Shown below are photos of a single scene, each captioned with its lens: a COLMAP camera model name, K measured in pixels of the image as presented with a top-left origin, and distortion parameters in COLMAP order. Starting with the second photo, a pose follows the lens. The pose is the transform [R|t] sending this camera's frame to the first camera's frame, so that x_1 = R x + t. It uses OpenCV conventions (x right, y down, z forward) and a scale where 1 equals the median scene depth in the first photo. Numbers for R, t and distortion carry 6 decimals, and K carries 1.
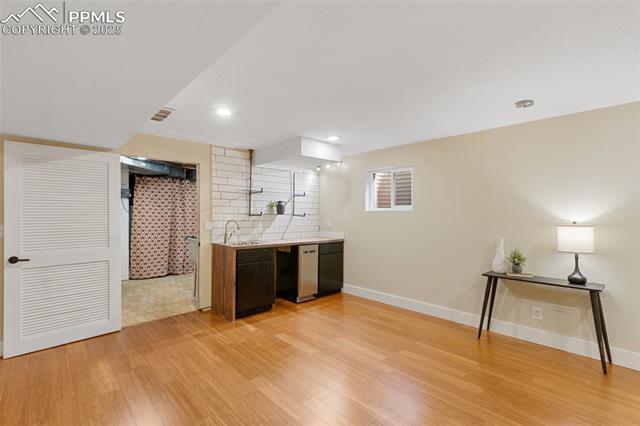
lens RADIAL K [[298.3, 0, 311.7], [0, 298.3, 212.6], [0, 0, 1]] dist [0.003457, 0.000260]
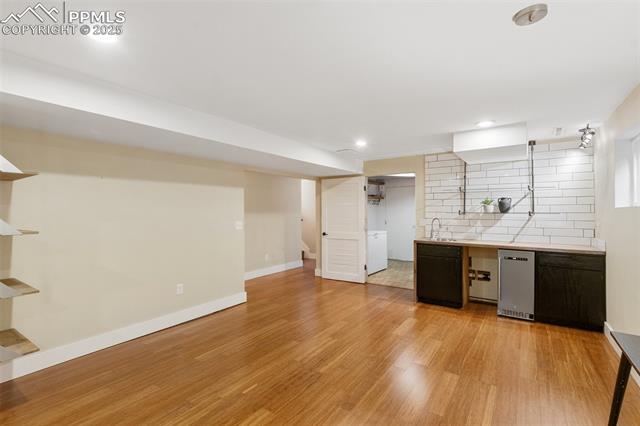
lens RADIAL K [[298.3, 0, 311.7], [0, 298.3, 212.6], [0, 0, 1]] dist [0.003457, 0.000260]
pose [[0.212471, 0.000018, -0.977167, 0.701476], [0.007169, 0.999973, 0.001578, -0.000453], [0.977141, -0.007341, 0.212465, 0.292317]]
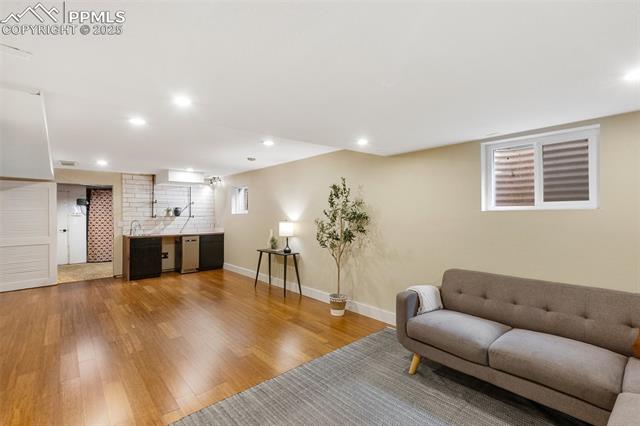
lens RADIAL K [[298.6, 0, 313.7], [0, 298.6, 211.6], [0, 0, 1]] dist [0.022571, -0.000162]
pose [[0.999397, -0.007320, -0.033929, 0.708369], [0.007265, 0.999972, -0.001743, -0.011337], [0.033941, 0.001496, 0.999423, -0.549147]]
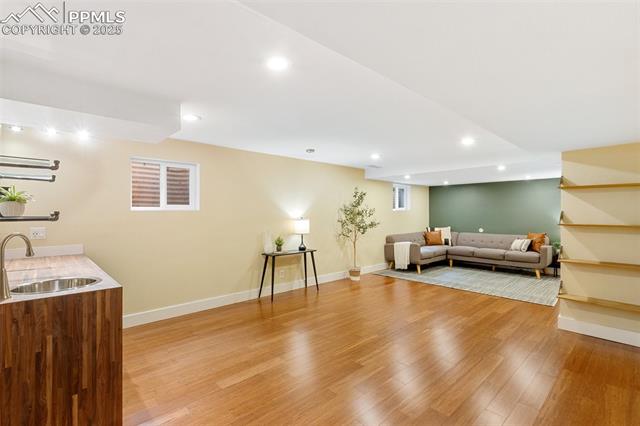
lens RADIAL K [[298.3, 0, 311.7], [0, 298.3, 212.6], [0, 0, 1]] dist [0.003457, 0.000260]
pose [[-0.005971, -0.000360, 0.999982, -0.626434], [-0.001194, 0.999999, 0.000353, -0.000040], [-0.999981, -0.001192, -0.005971, 0.603370]]
